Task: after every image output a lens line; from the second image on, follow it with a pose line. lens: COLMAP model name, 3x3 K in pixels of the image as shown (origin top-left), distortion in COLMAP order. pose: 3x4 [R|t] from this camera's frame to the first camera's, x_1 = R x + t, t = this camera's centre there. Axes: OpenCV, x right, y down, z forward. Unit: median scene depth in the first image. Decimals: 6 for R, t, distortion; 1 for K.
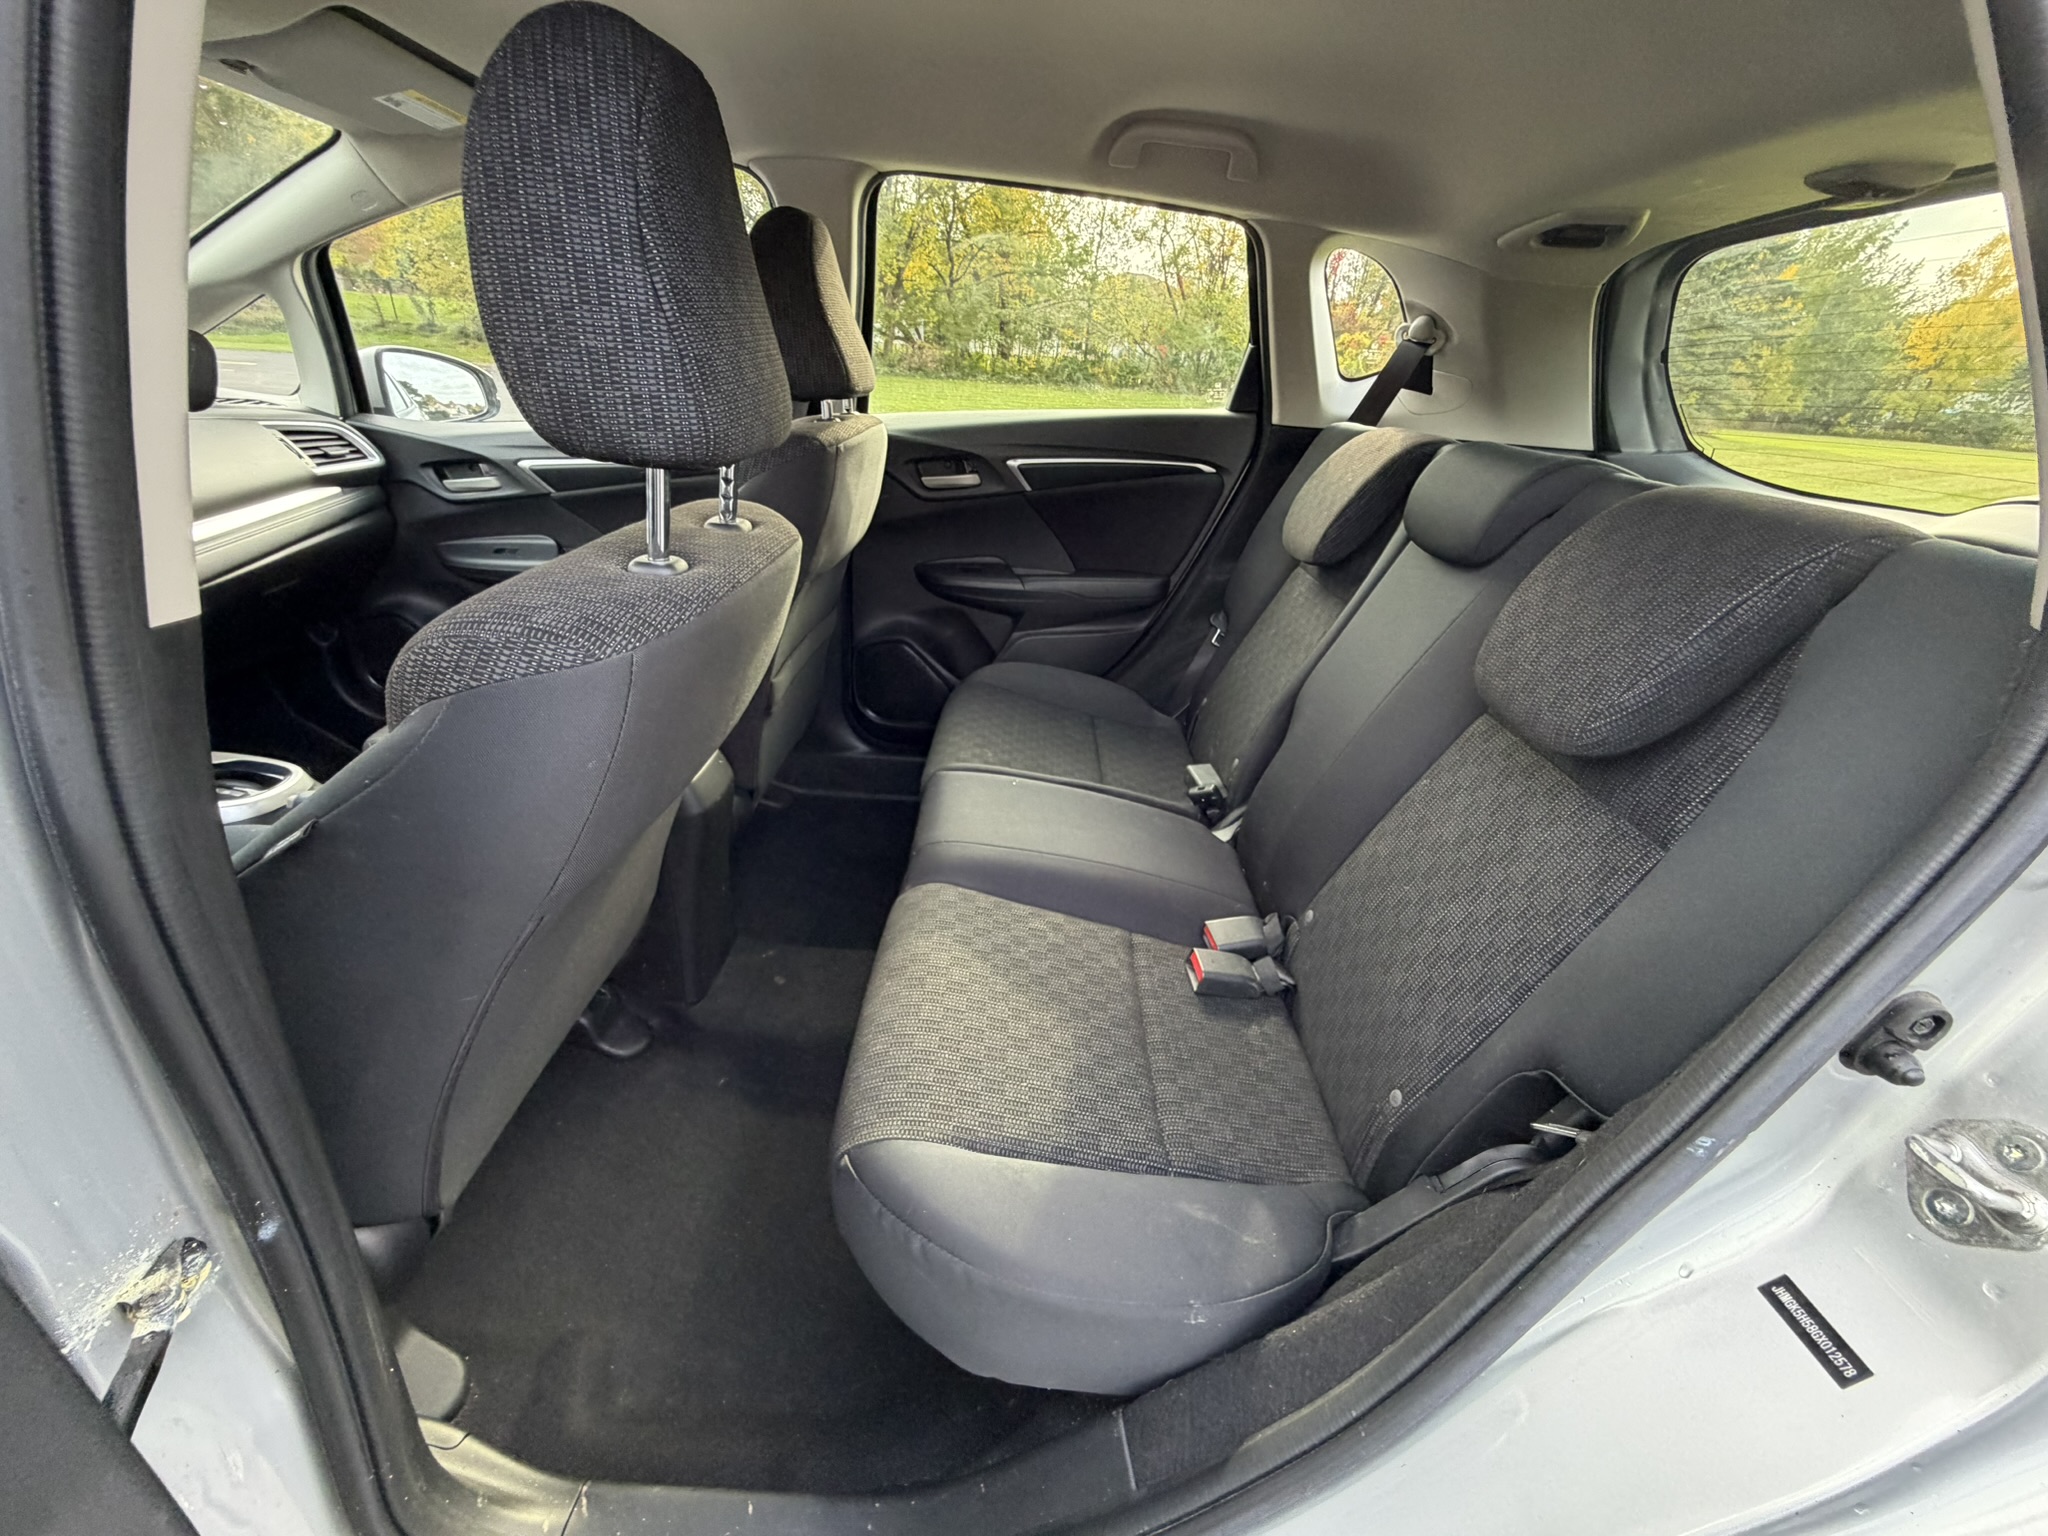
lens RADIAL K [[825.8, 0, 1024.0], [0, 825.8, 768.0], [0, 0, 1]] dist [-0.000646, -0.000154]
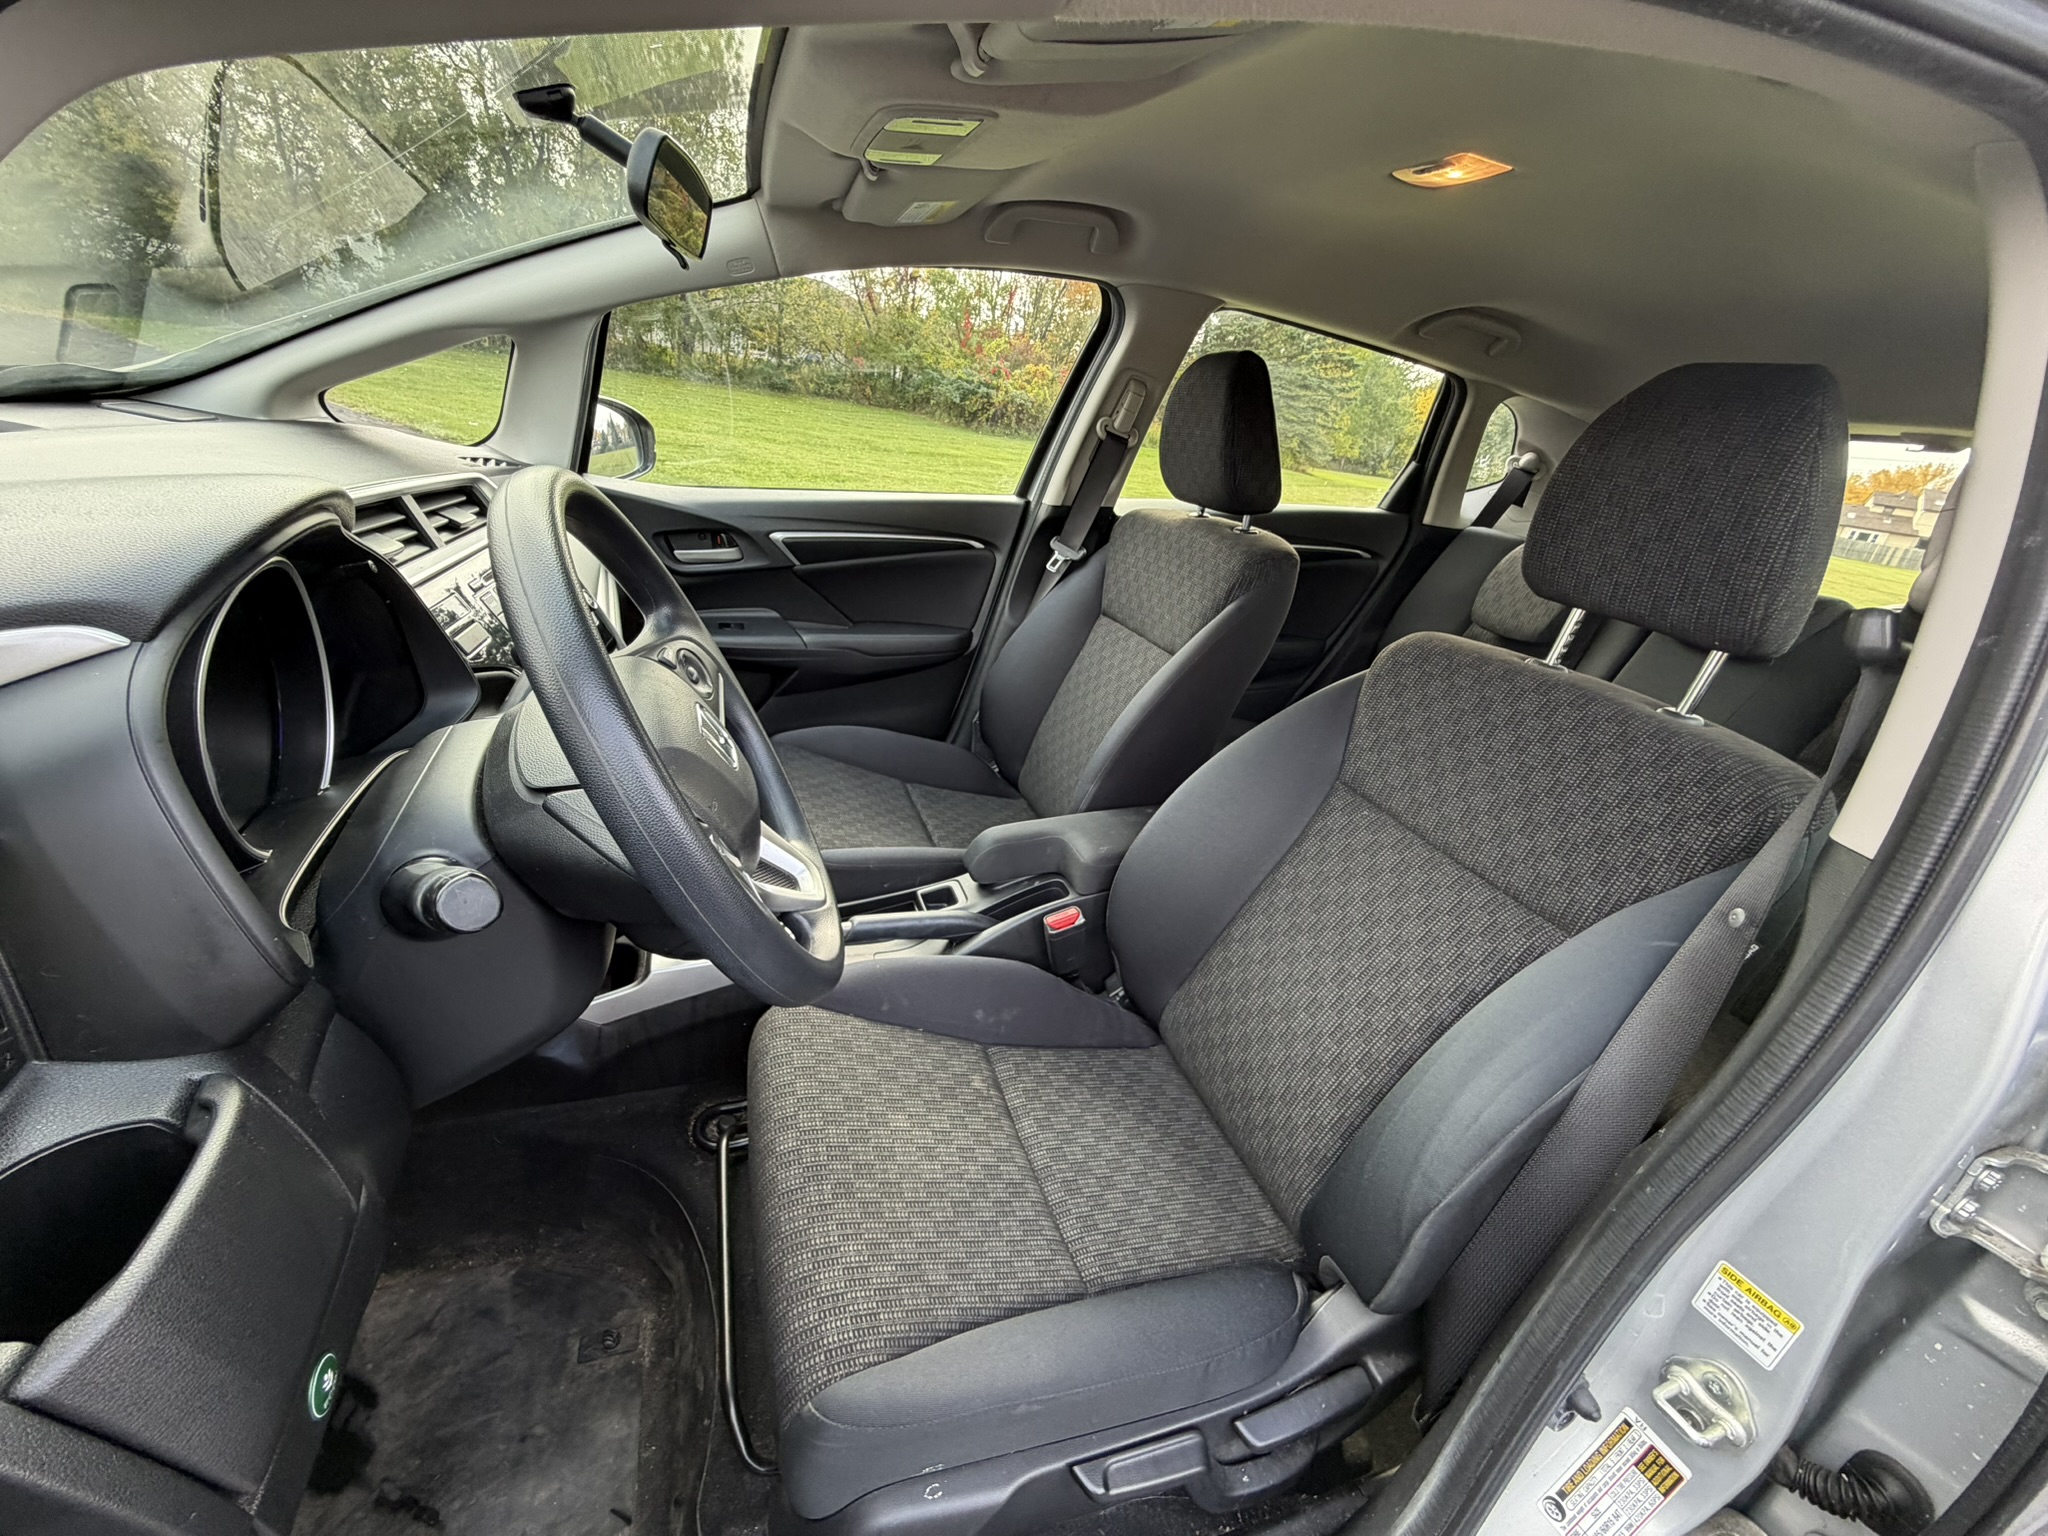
lens RADIAL K [[825.8, 0, 1024.0], [0, 825.8, 768.0], [0, 0, 1]] dist [-0.000646, -0.000154]
pose [[0.929183, -0.081508, 0.360520, -0.688493], [0.083923, 0.996432, 0.008981, -0.091484], [-0.359966, 0.021911, 0.932708, 0.032989]]
